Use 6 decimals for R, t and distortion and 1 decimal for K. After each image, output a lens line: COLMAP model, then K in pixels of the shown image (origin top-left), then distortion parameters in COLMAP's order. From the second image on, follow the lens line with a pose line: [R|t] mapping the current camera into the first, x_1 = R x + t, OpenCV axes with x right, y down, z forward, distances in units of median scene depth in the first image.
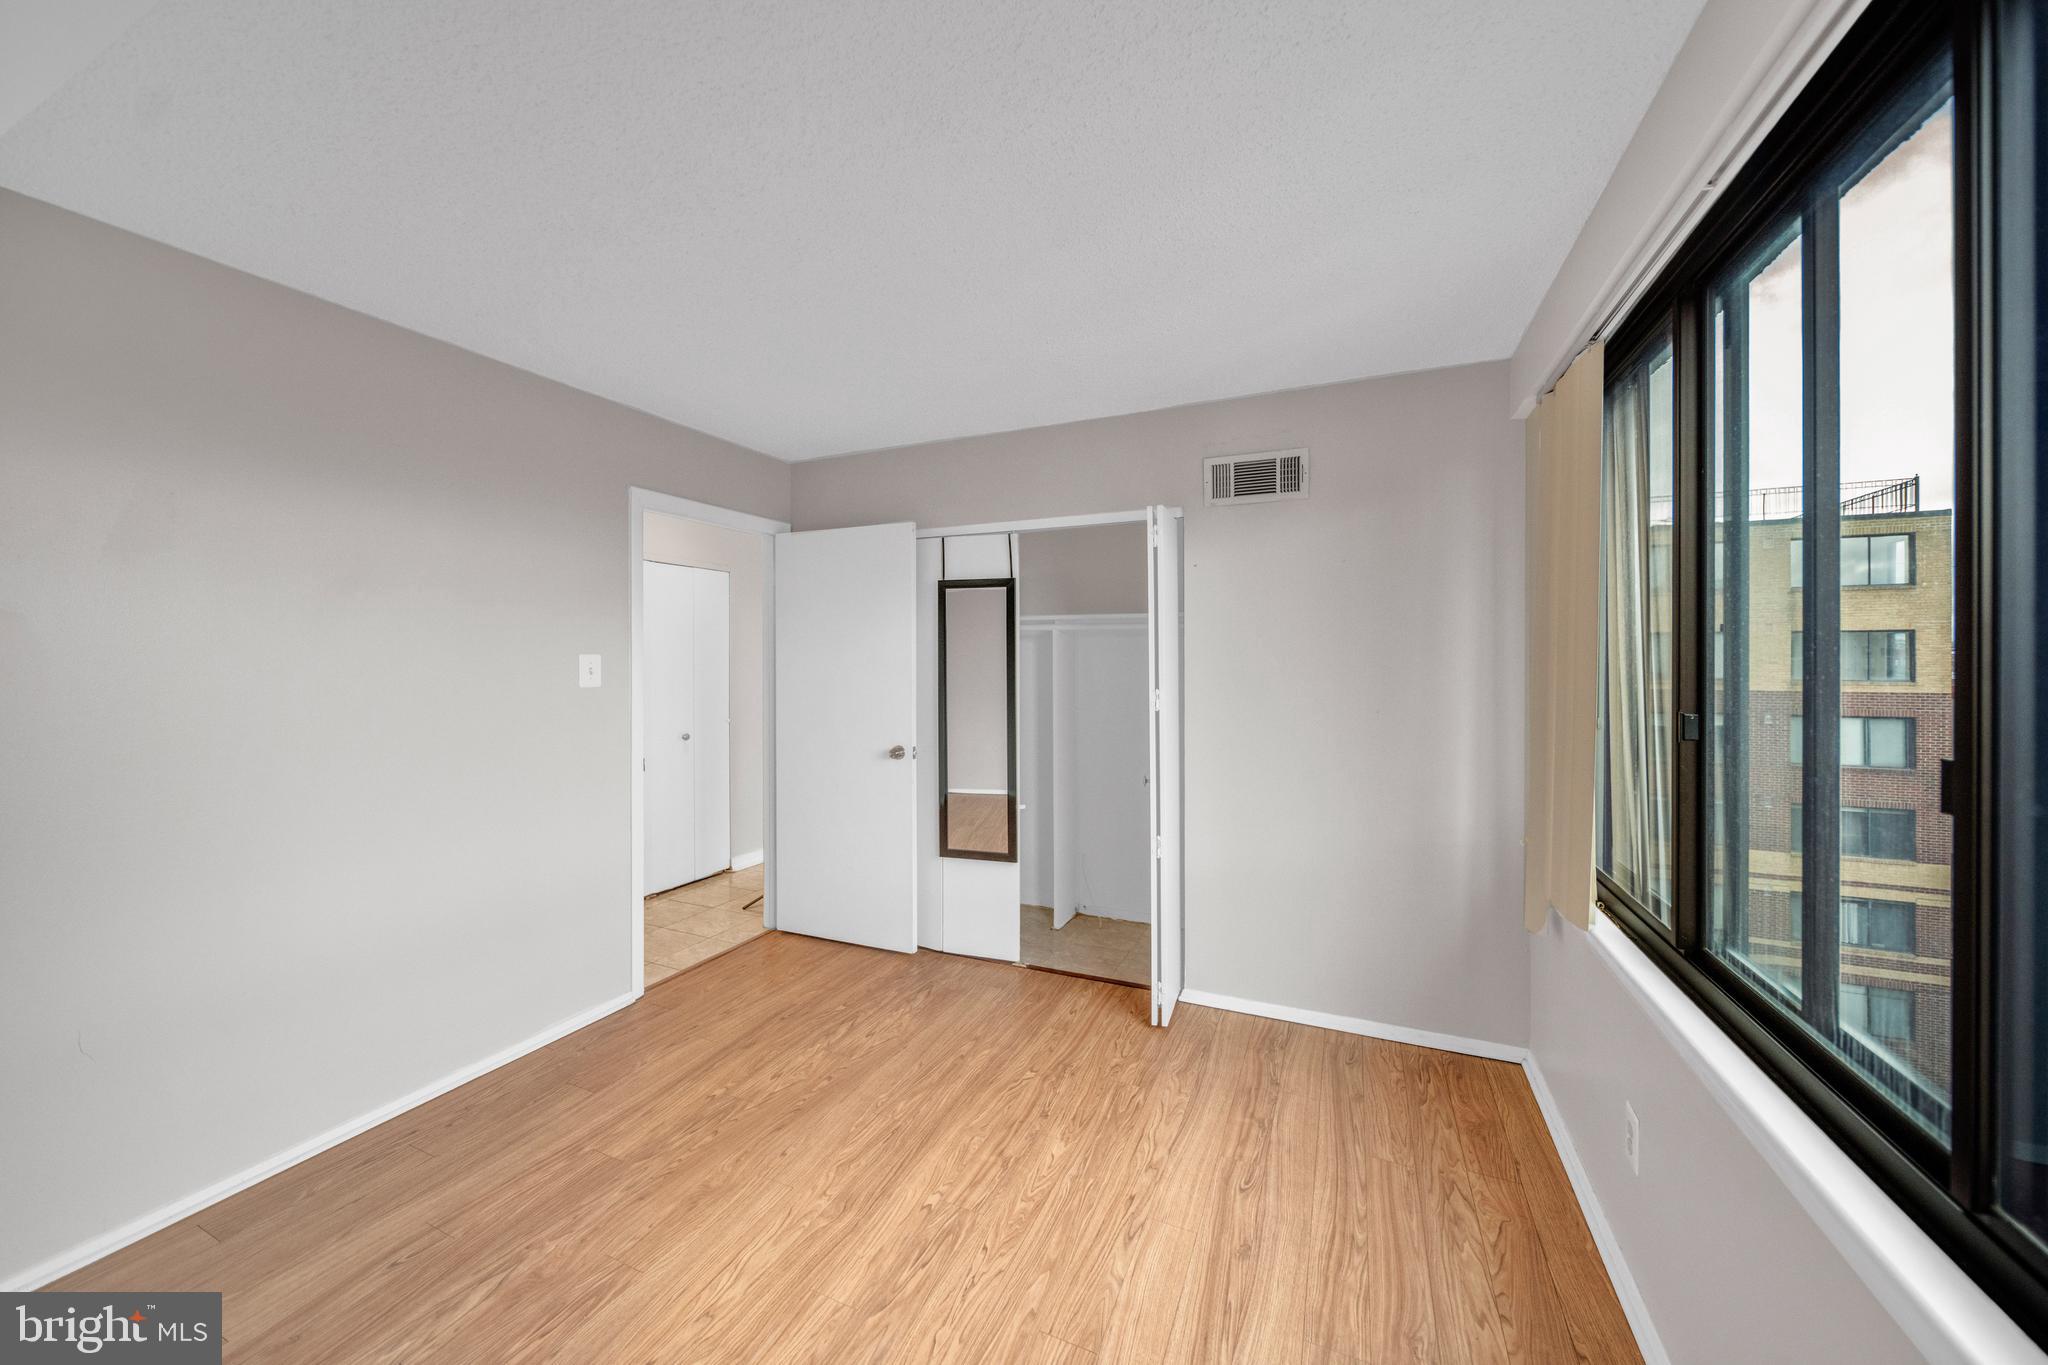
lens RADIAL K [[731.2, 0, 1013.4], [0, 731.2, 673.7], [0, 0, 1]] dist [0.000084, 0.000411]
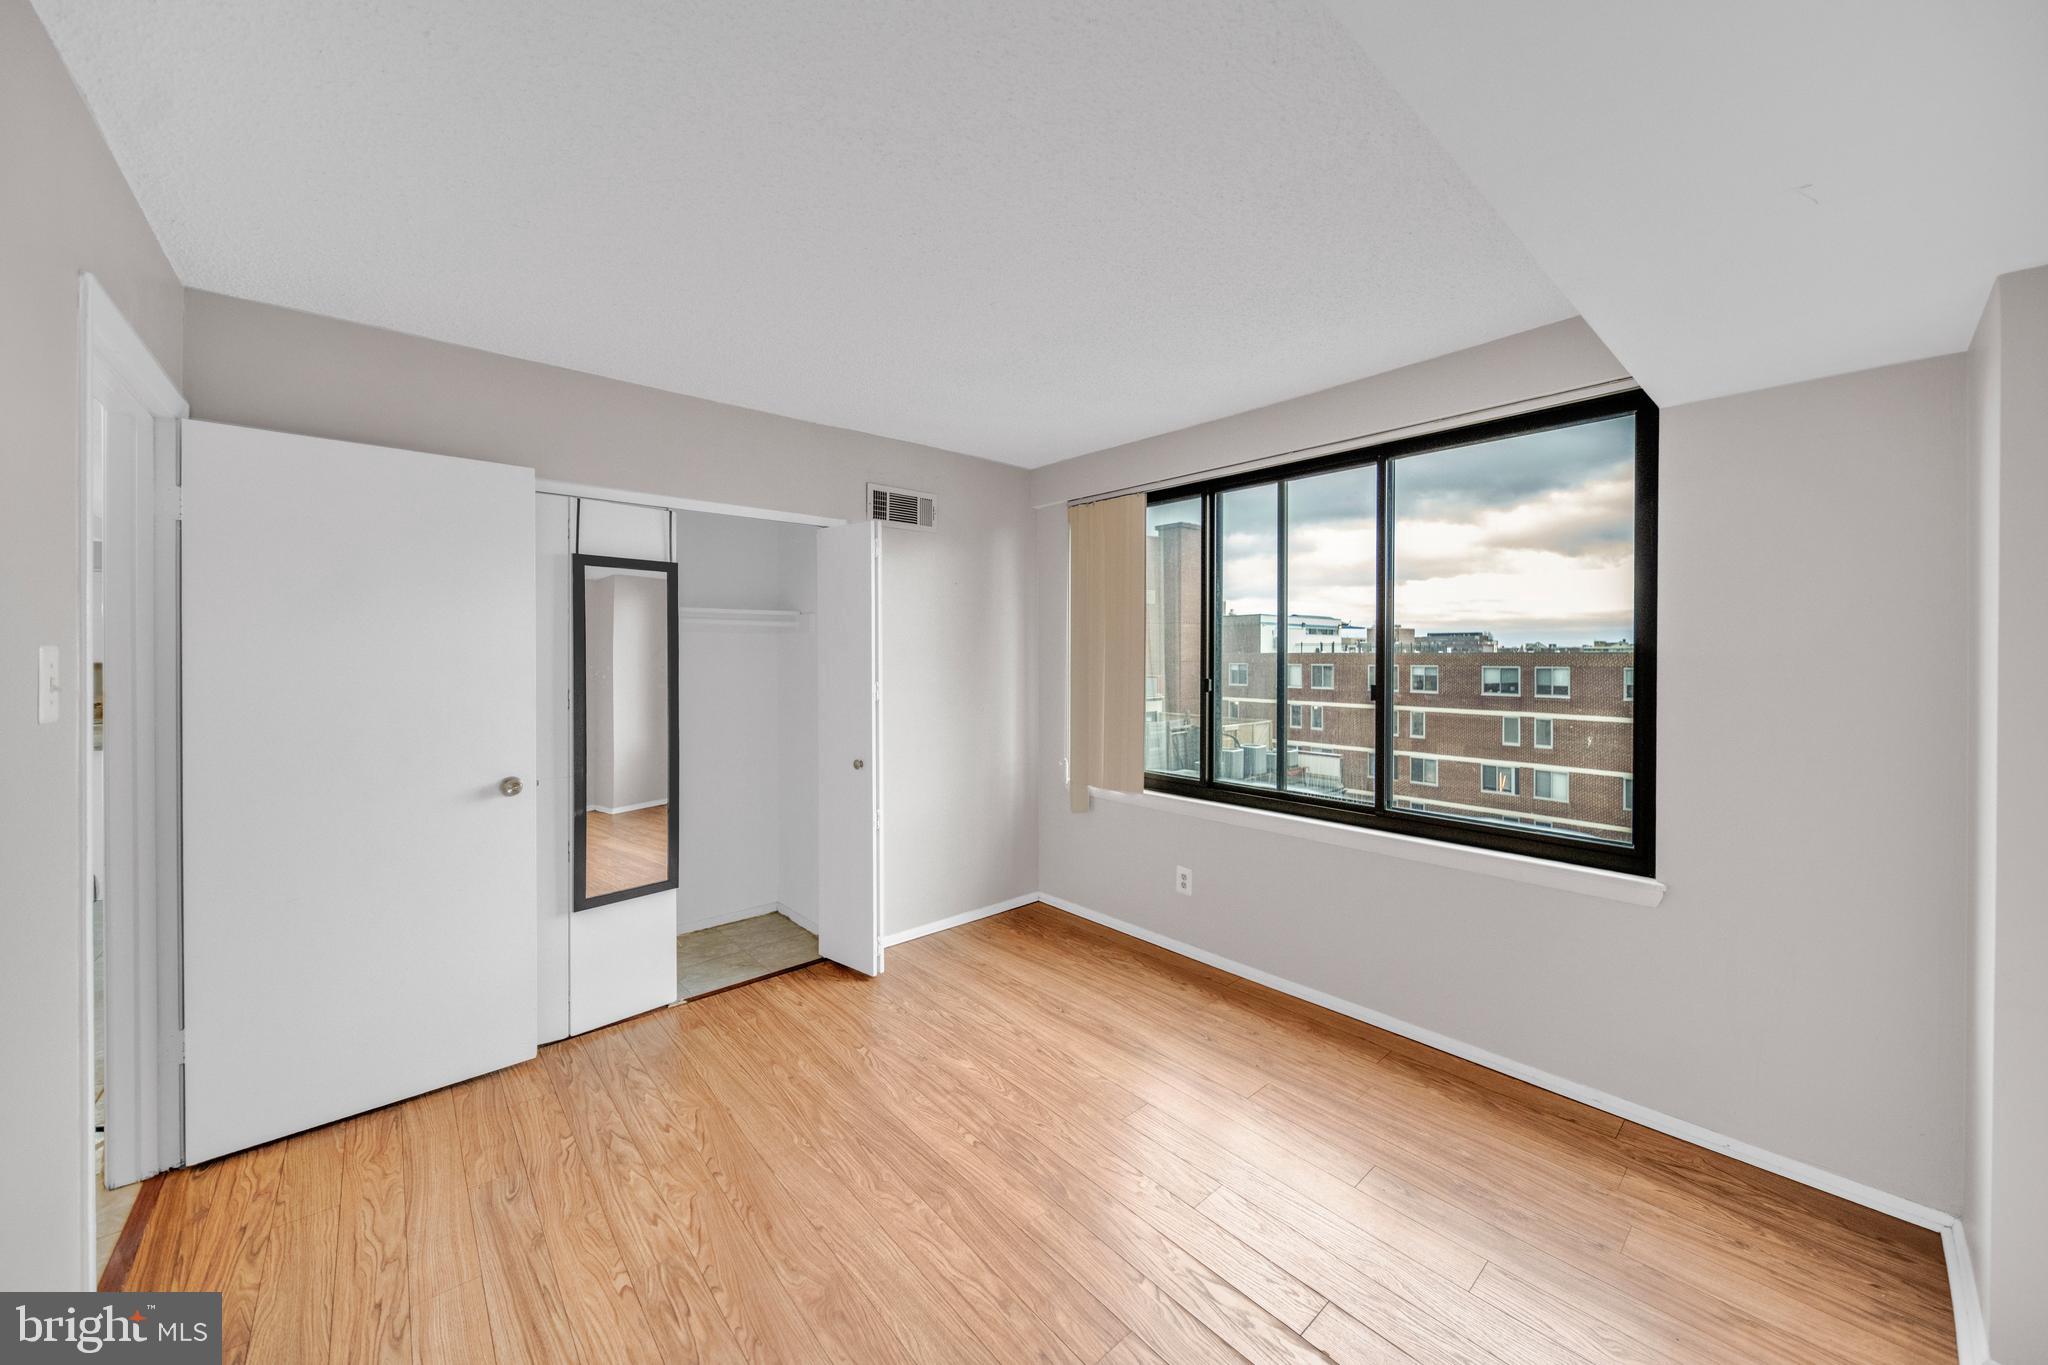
lens RADIAL K [[731.0, 0, 1015.7], [0, 731.0, 676.9], [0, 0, 1]] dist [-0.002863, 0.000034]
pose [[0.422946, -0.028566, 0.905704, -0.835968], [0.018170, 0.999569, 0.023041, -0.009648], [-0.905973, 0.006712, 0.423283, 0.357834]]
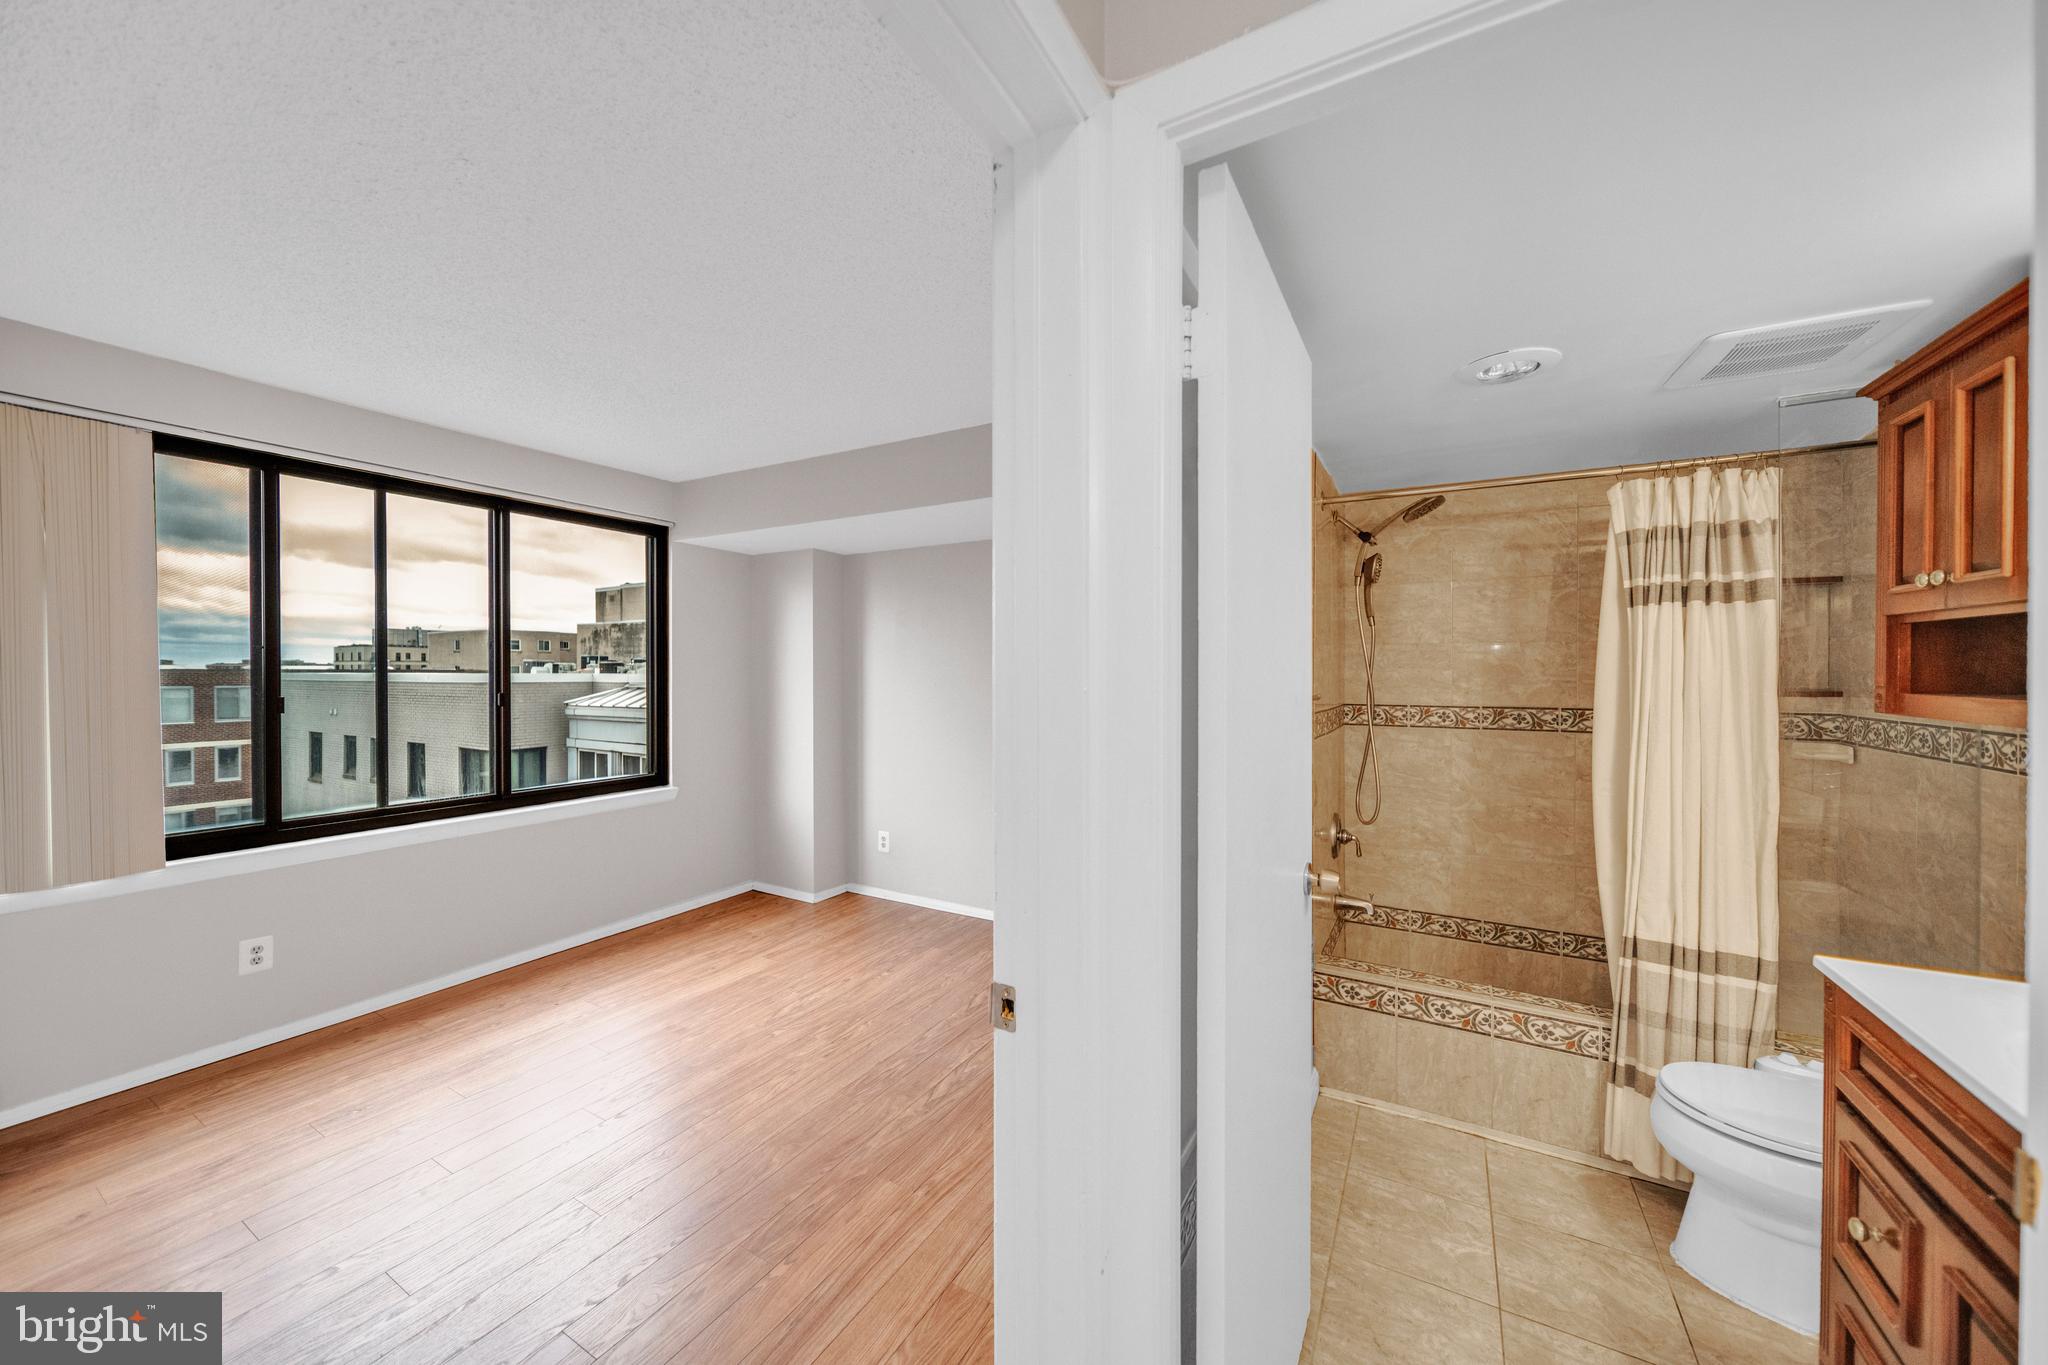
lens RADIAL K [[731.0, 0, 1011.7], [0, 731.0, 678.9], [0, 0, 1]] dist [-0.002863, 0.000034]
pose [[-0.994659, -0.000720, 0.103214, -0.682868], [0.001898, 0.999679, 0.025266, -0.020428], [-0.103199, 0.025327, -0.994338, 1.628115]]
